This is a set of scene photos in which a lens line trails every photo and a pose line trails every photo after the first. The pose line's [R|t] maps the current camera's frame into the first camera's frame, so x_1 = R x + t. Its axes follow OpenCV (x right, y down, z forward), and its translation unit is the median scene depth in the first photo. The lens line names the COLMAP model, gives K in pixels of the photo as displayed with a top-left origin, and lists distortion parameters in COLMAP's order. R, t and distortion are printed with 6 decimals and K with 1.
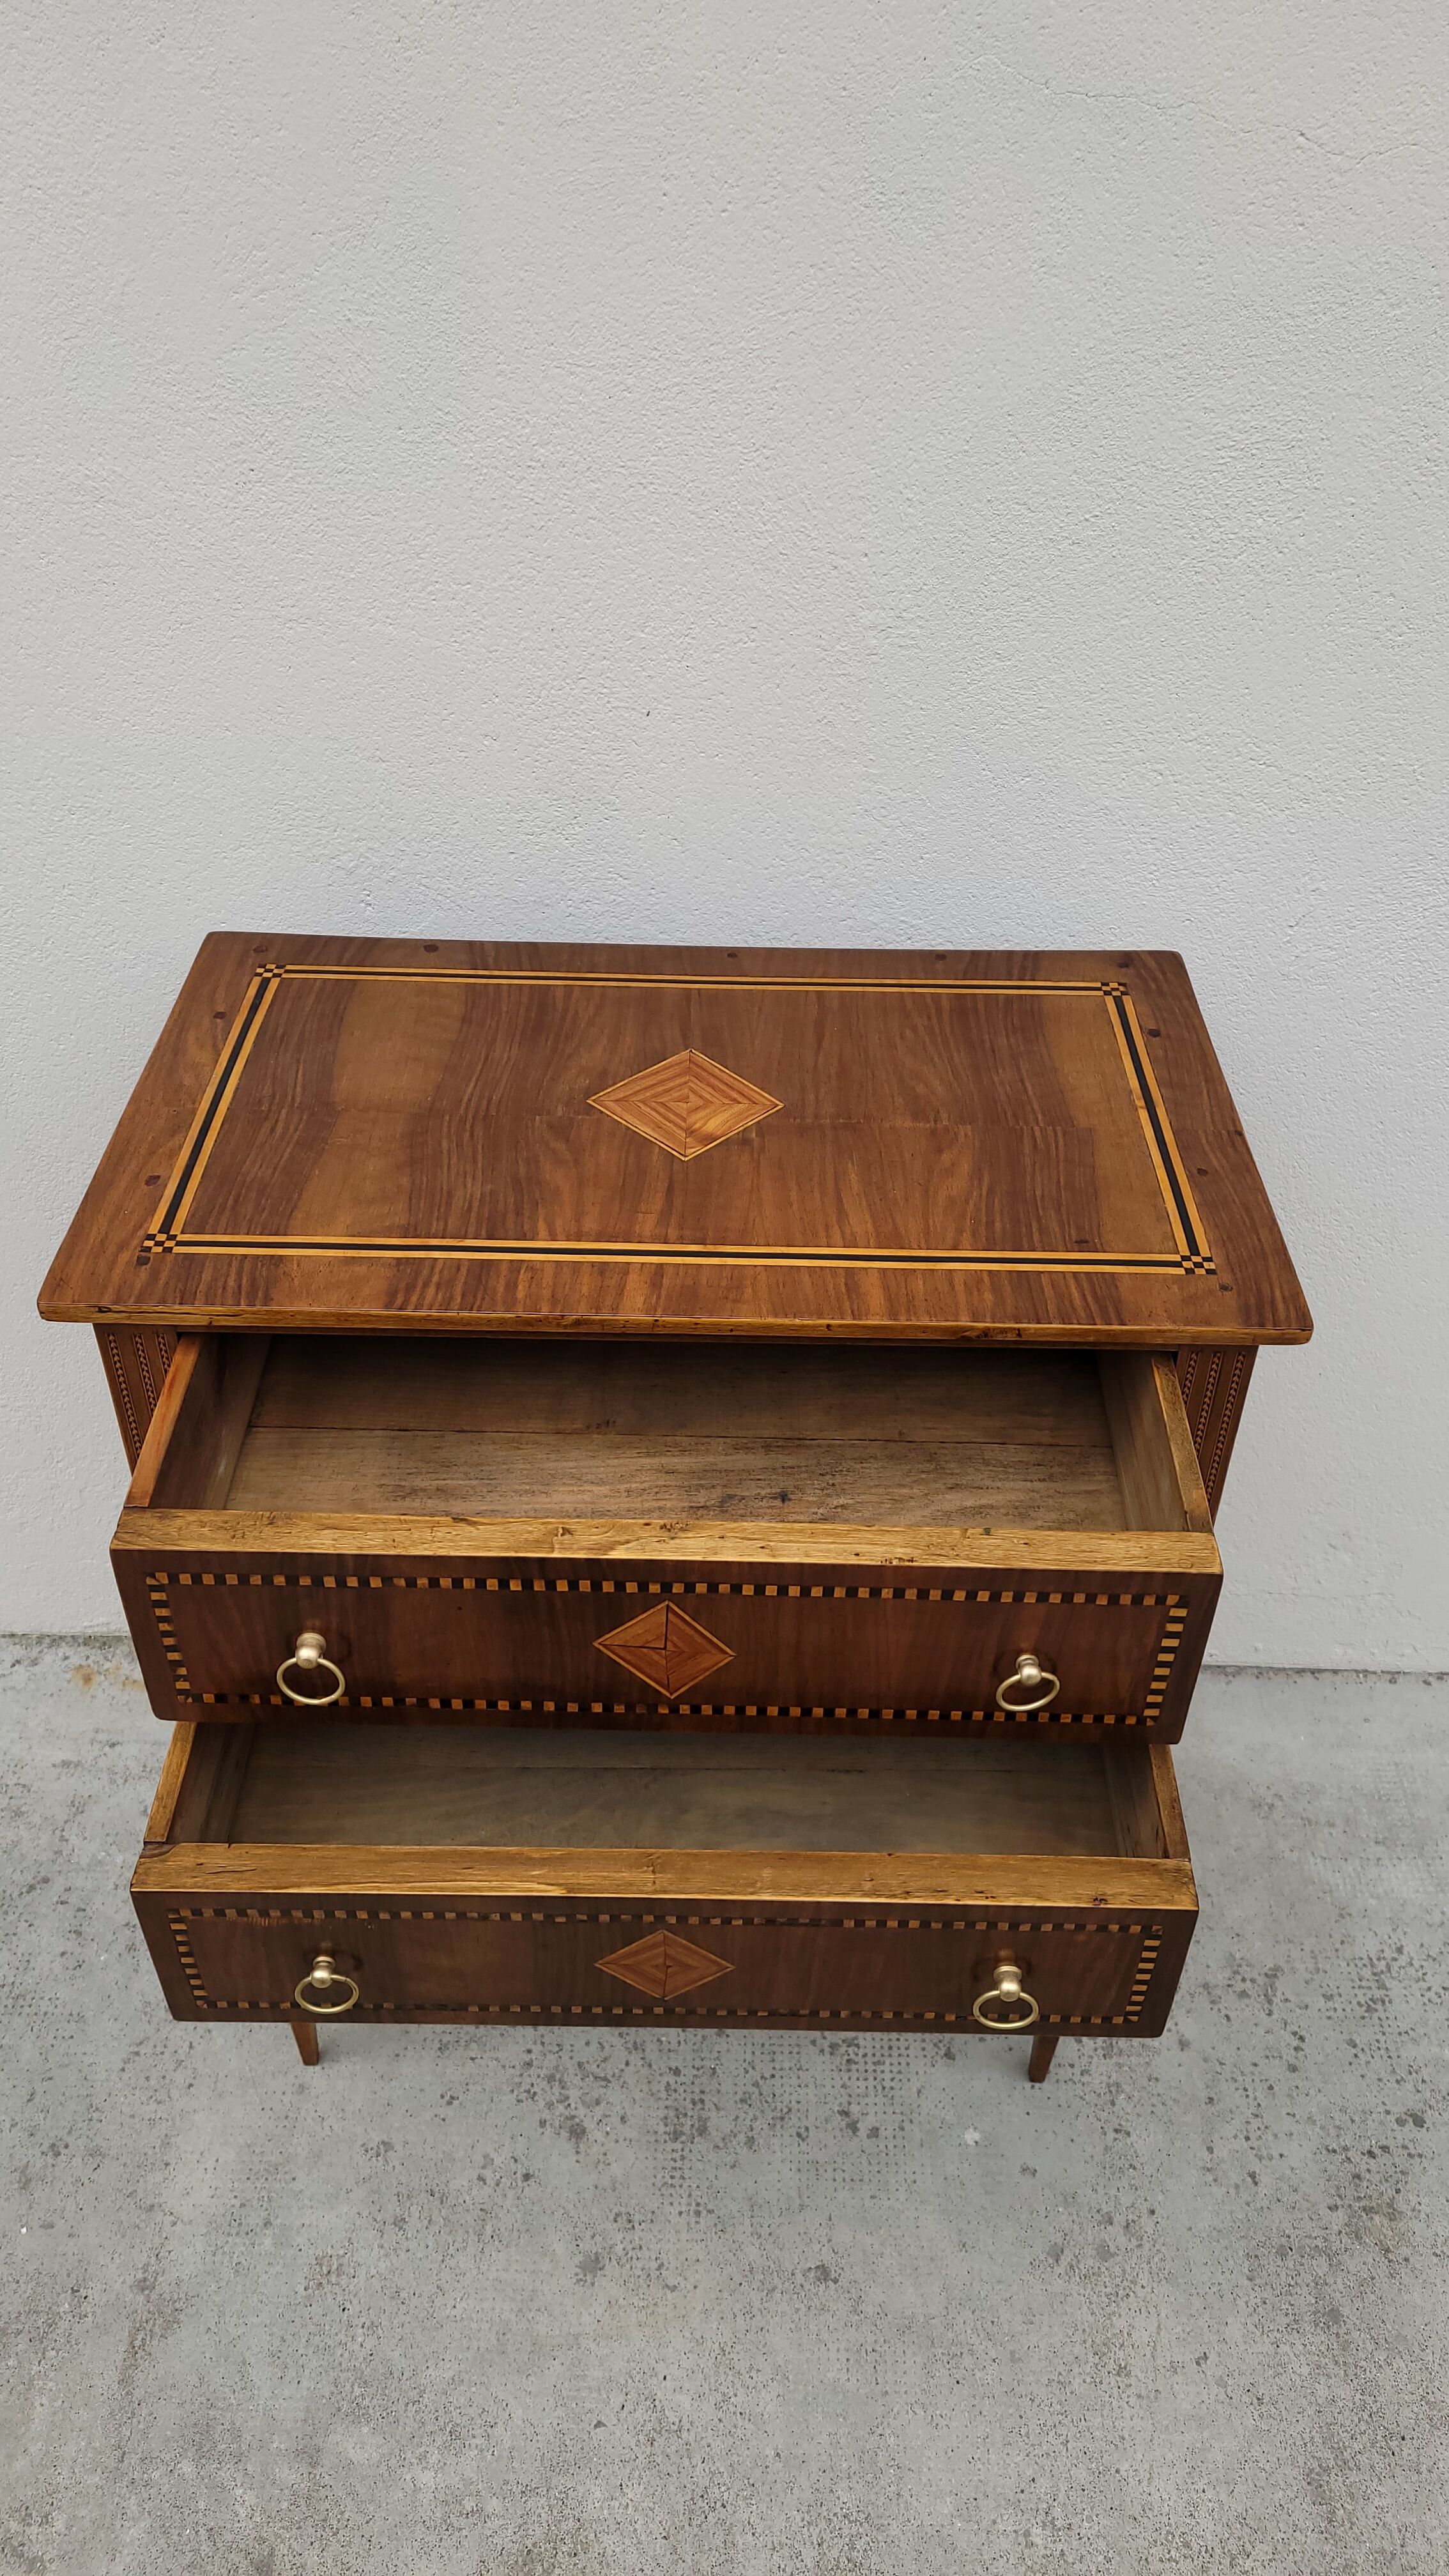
lens RADIAL K [[1928.6, 0, 734.6], [0, 1928.6, 1285.6], [0, 0, 1]] dist [0.059069, -0.042569]
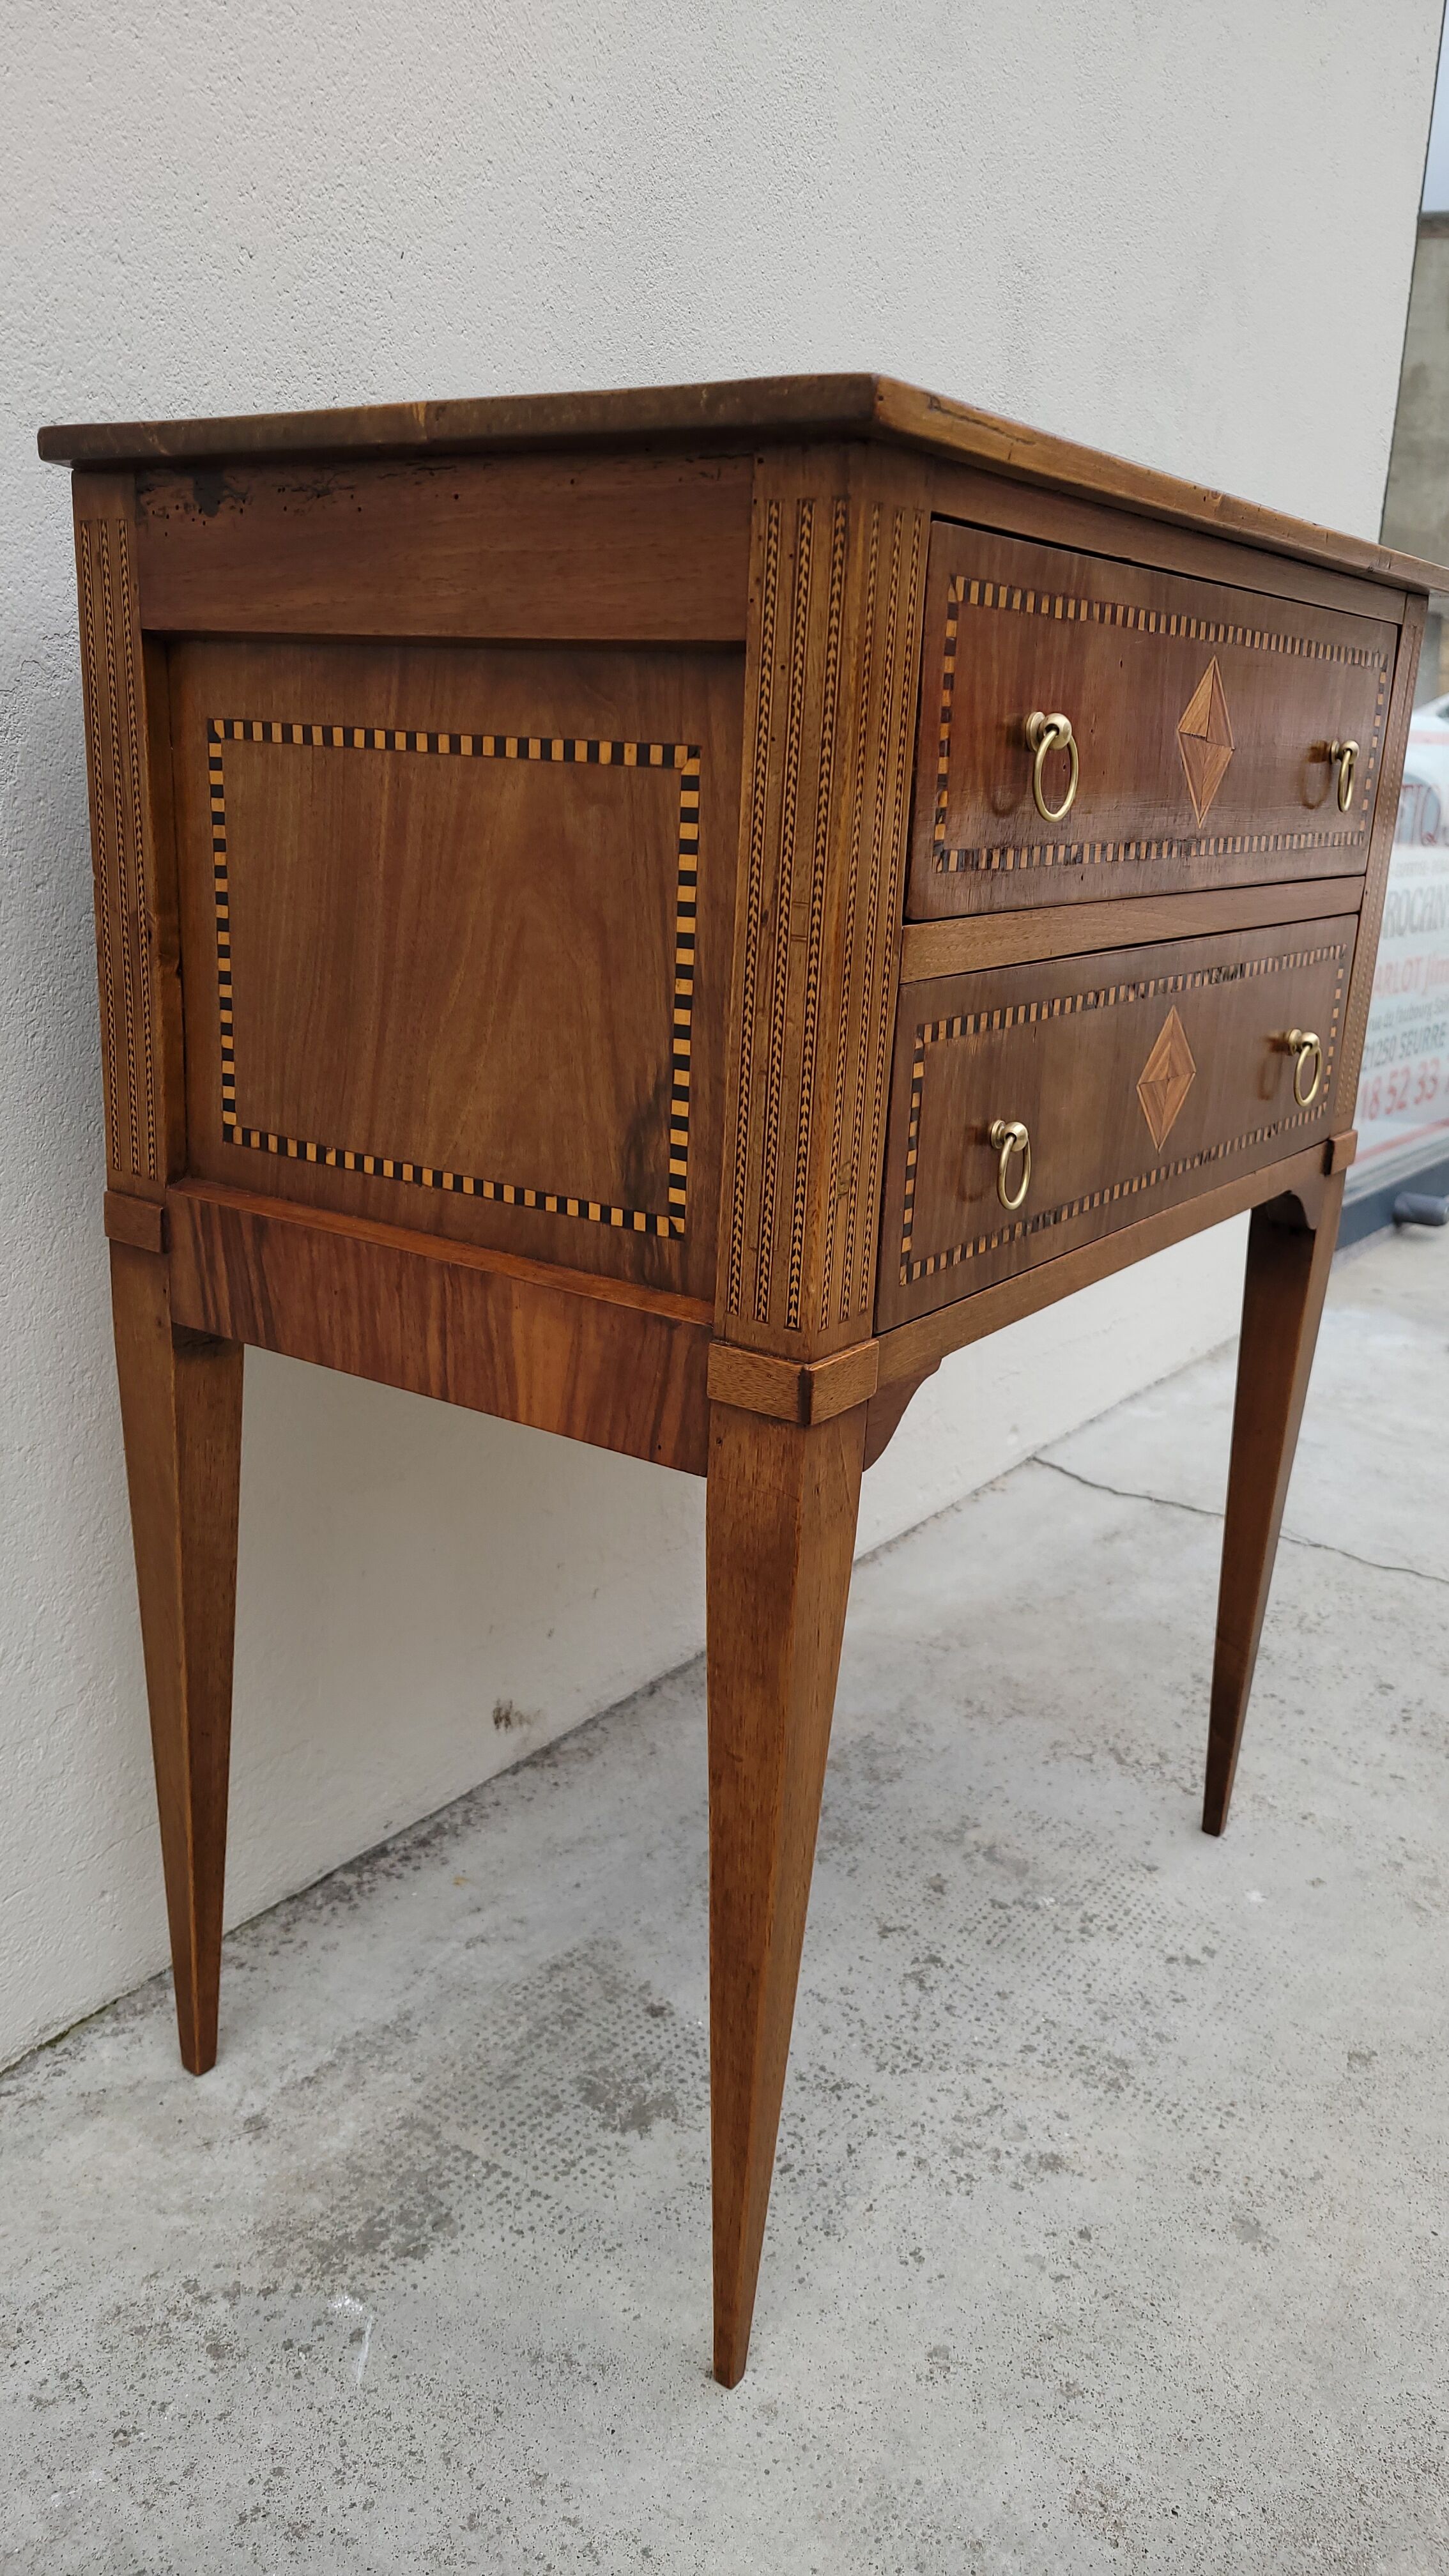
lens RADIAL K [[1936.5, 0, 736.4], [0, 1936.5, 1320.4], [0, 0, 1]] dist [0.043185, -0.026007]
pose [[0.562377, -0.235249, 0.792711, -0.677927], [0.490671, 0.866588, -0.090926, 0.212043], [-0.665563, 0.440095, 0.602778, 0.599320]]
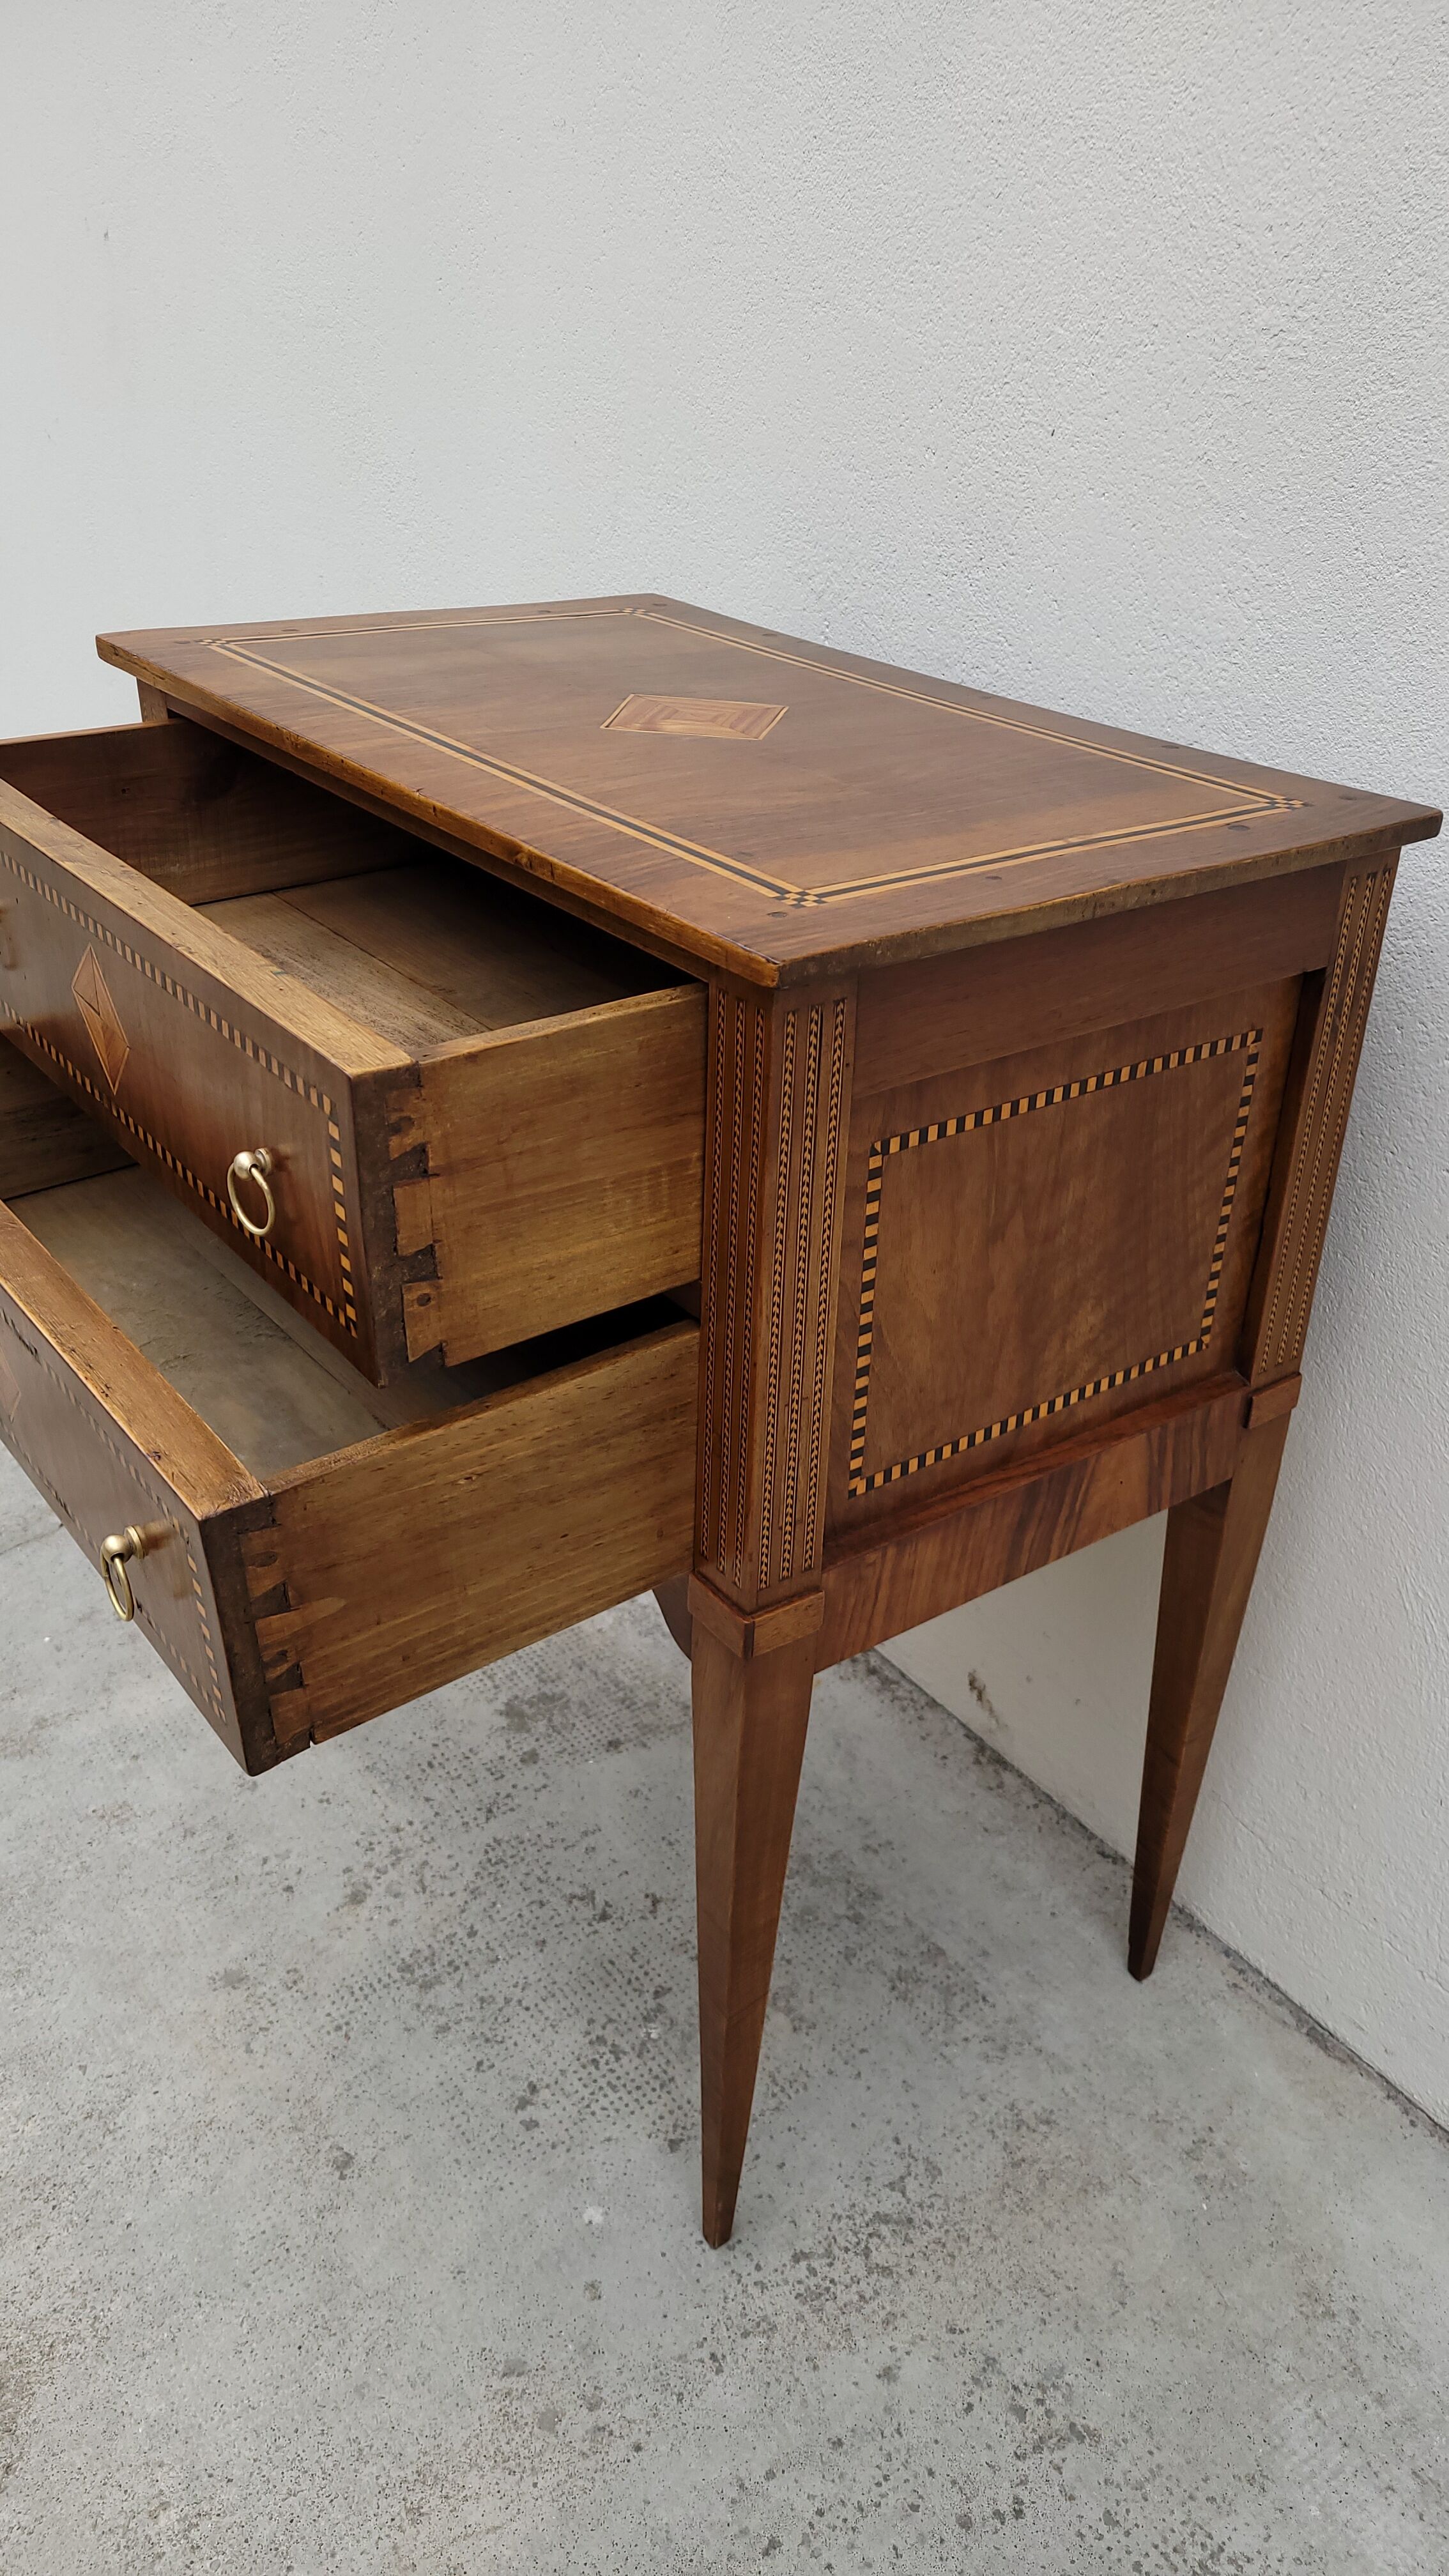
lens RADIAL K [[1931.2, 0, 760.0], [0, 1931.2, 1317.8], [0, 0, 1]] dist [0.052664, -0.036313]
pose [[0.607207, 0.393146, -0.690461, 0.619299], [-0.518359, 0.854610, 0.030755, 0.085053], [0.602166, 0.339232, 0.722716, 0.405066]]
